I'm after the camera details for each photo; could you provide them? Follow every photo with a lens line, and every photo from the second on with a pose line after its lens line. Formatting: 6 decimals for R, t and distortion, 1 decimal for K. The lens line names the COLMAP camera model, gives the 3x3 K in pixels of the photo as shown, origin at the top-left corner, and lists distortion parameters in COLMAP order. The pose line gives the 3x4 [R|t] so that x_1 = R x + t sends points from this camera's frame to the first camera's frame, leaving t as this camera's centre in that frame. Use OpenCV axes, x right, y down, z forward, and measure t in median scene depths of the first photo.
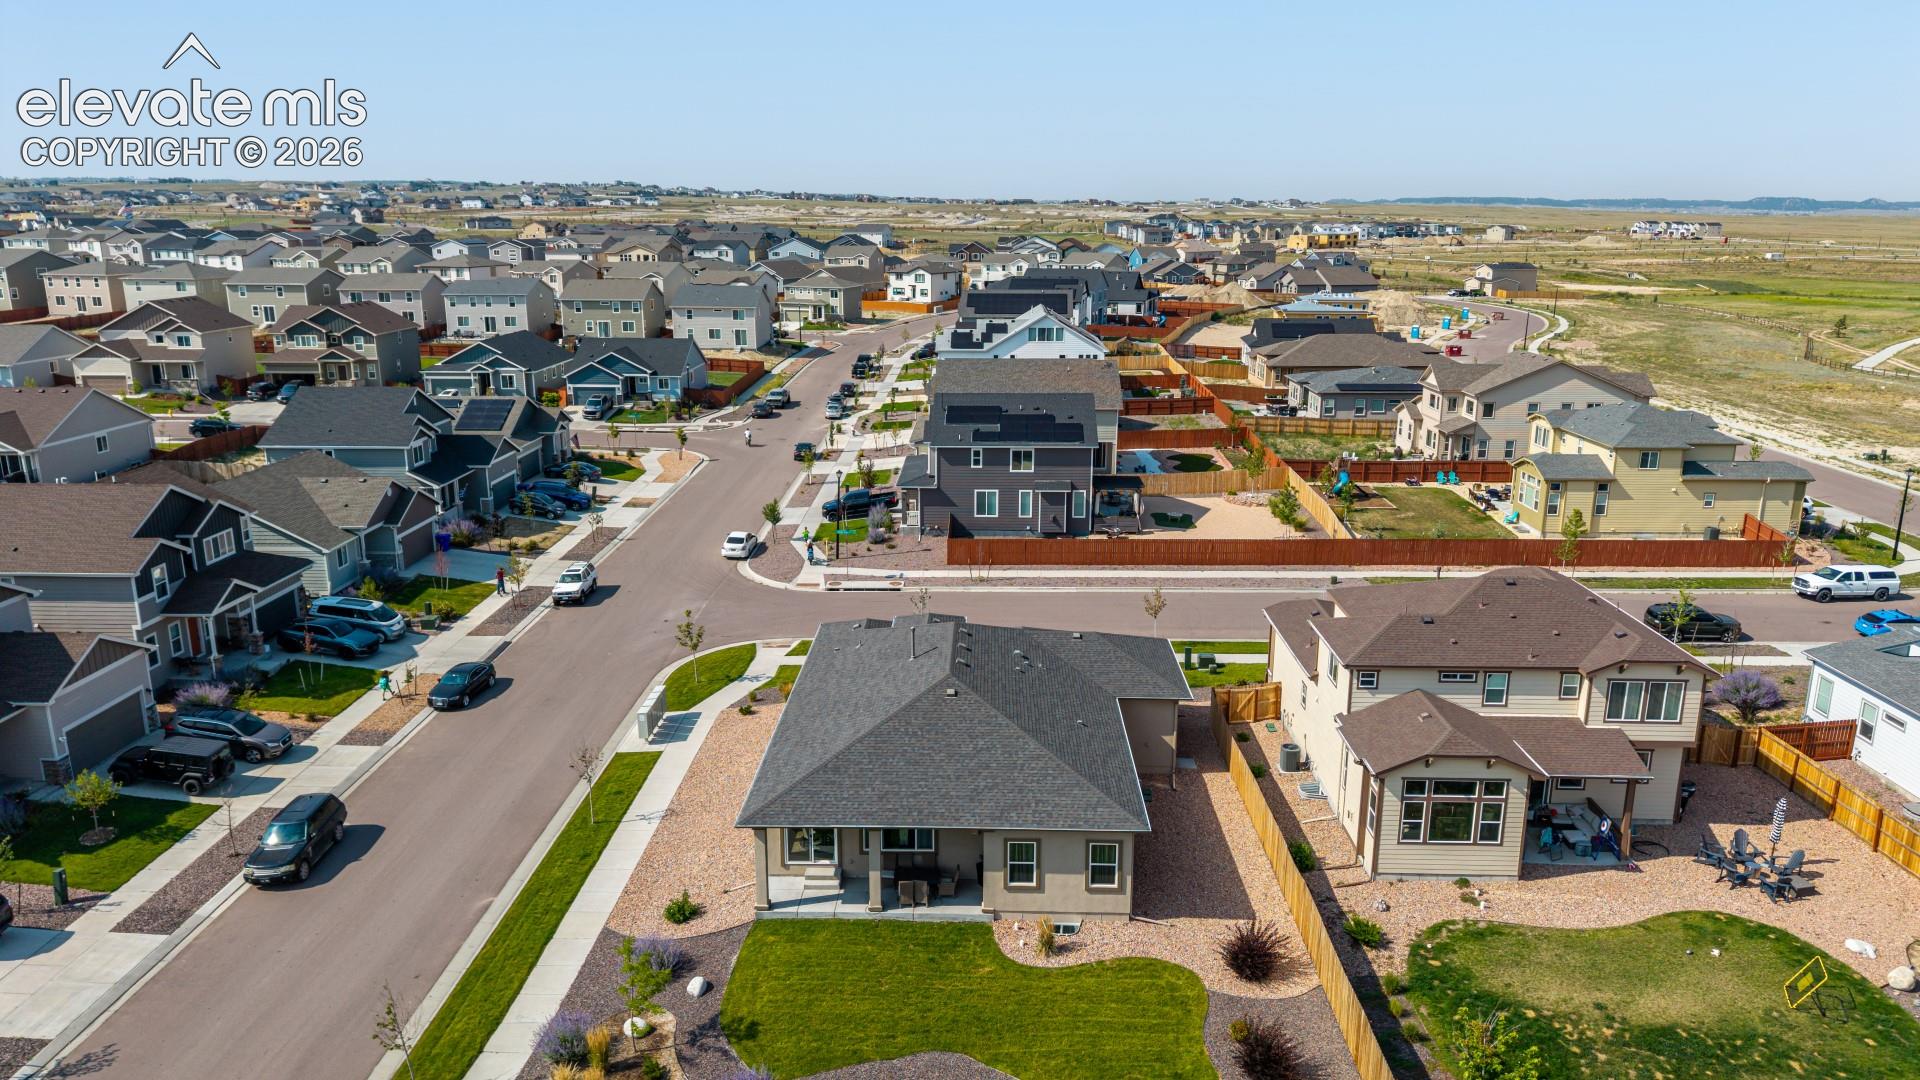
lens RADIAL K [[1297.7, 0, 954.7], [0, 1297.7, 542.5], [0, 0, 1]] dist [0.029579, -0.031578]
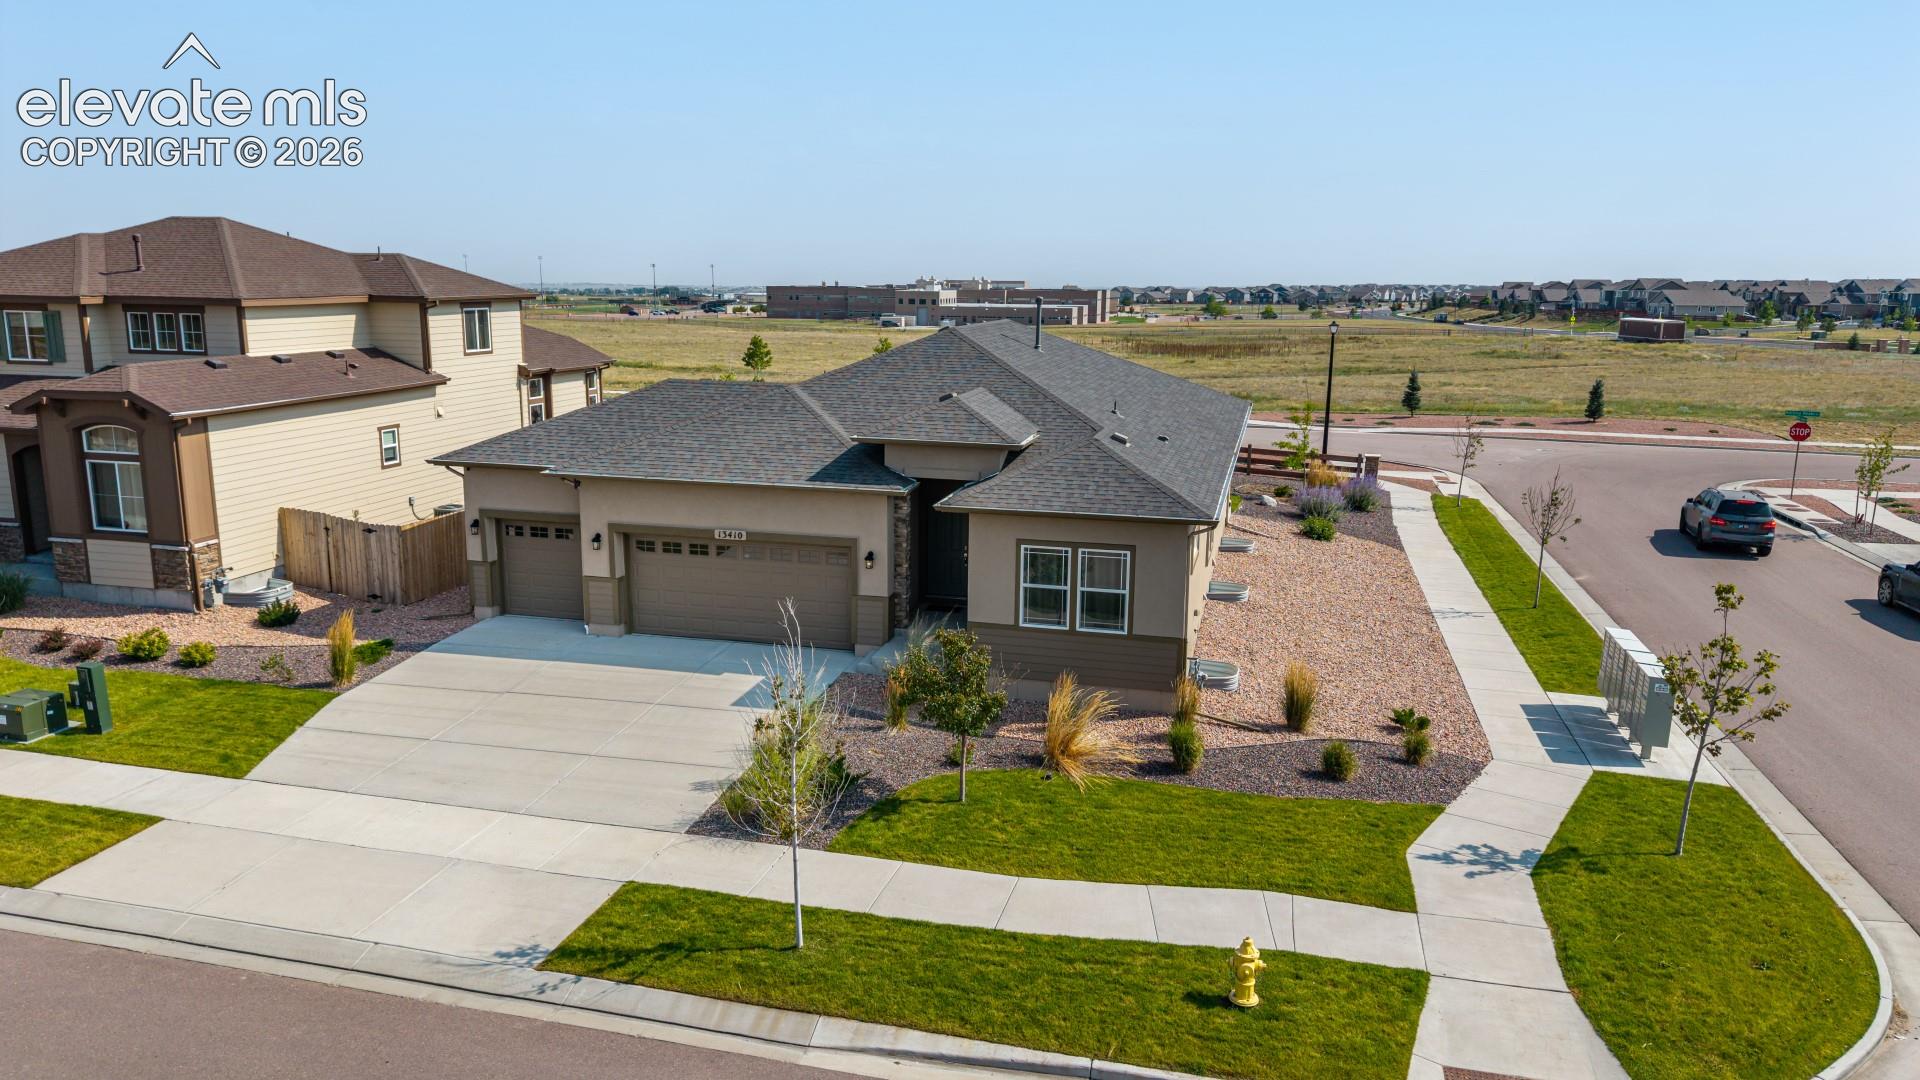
lens RADIAL K [[1306.0, 0, 953.7], [0, 1306.0, 539.0], [0, 0, 1]] dist [0.044101, -0.055133]
pose [[-0.977405, -0.051827, 0.204921, -0.107799], [0.043105, 0.900230, 0.433276, -0.089837], [-0.206931, 0.432320, -0.877656, 1.350560]]
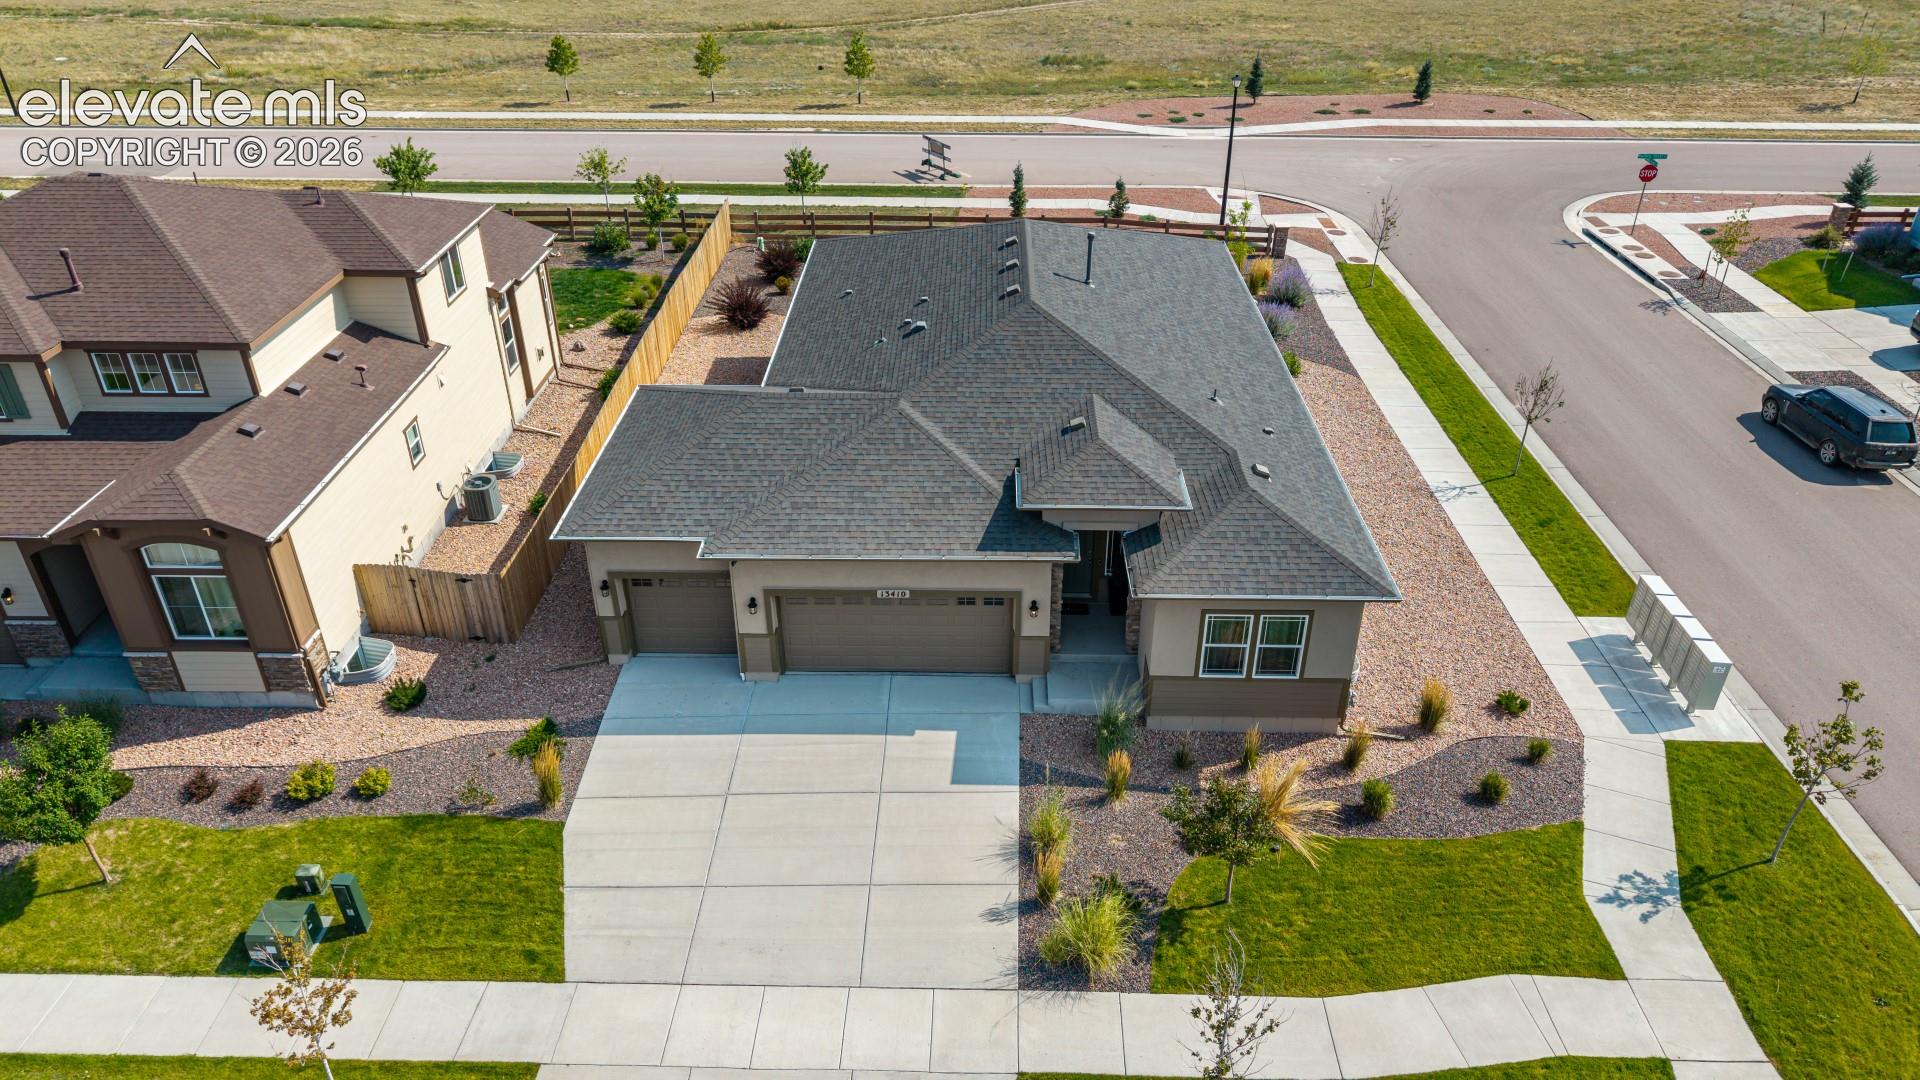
lens RADIAL K [[1282.9, 0, 955.5], [0, 1282.9, 535.2], [0, 0, 1]] dist [0.022811, -0.020067]
pose [[-0.999936, 0.009483, -0.006122, 0.032353], [0.002337, 0.704555, 0.709646, -0.227144], [0.011043, 0.709586, -0.704532, 1.278989]]
